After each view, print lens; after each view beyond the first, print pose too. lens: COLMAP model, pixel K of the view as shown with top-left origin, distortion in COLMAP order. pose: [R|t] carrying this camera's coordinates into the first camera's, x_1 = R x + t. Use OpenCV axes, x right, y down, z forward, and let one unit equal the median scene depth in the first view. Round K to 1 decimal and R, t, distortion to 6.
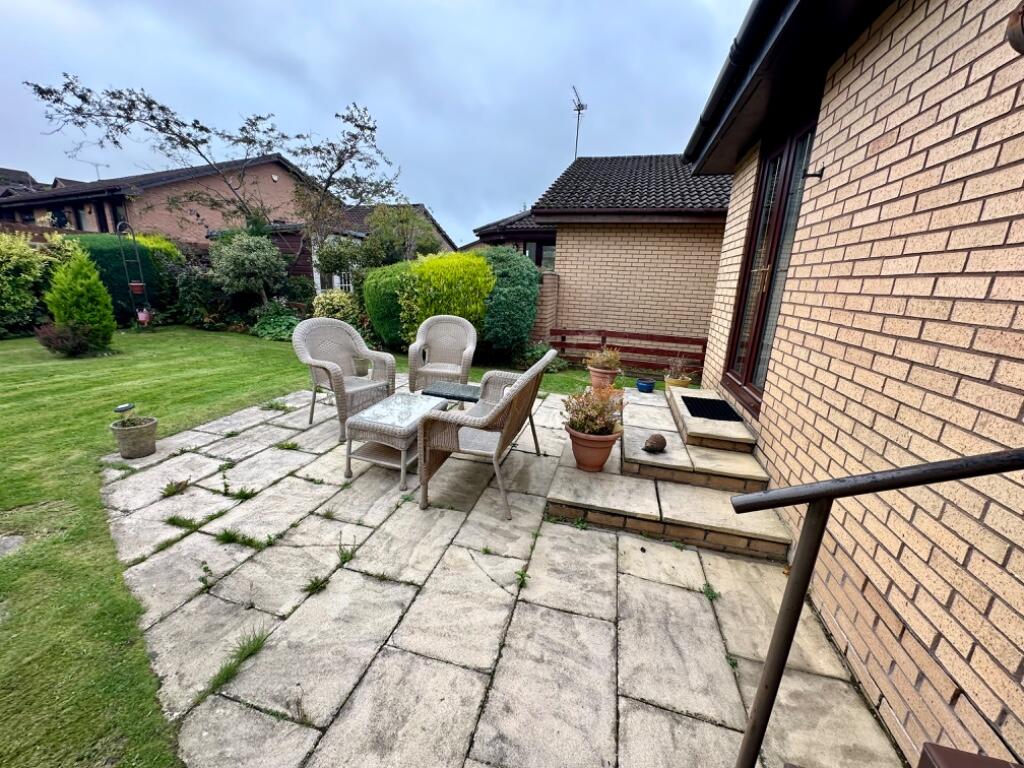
lens RADIAL K [[406.1, 0, 510.8], [0, 406.1, 382.6], [0, 0, 1]] dist [-0.002455, 0.000381]
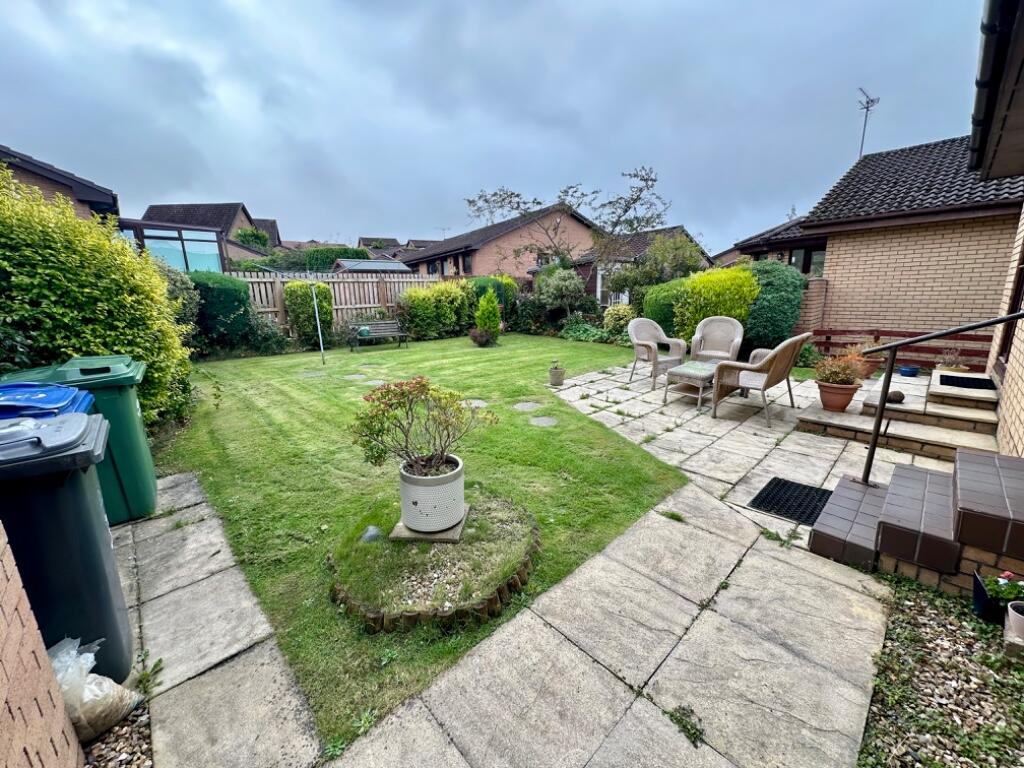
lens RADIAL K [[406.1, 0, 510.8], [0, 406.1, 382.6], [0, 0, 1]] dist [-0.002455, 0.000381]
pose [[0.848474, 0.054215, -0.526453, -0.015055], [-0.073115, 0.997209, -0.015144, 0.098477], [0.524162, 0.051340, 0.850070, -0.401488]]
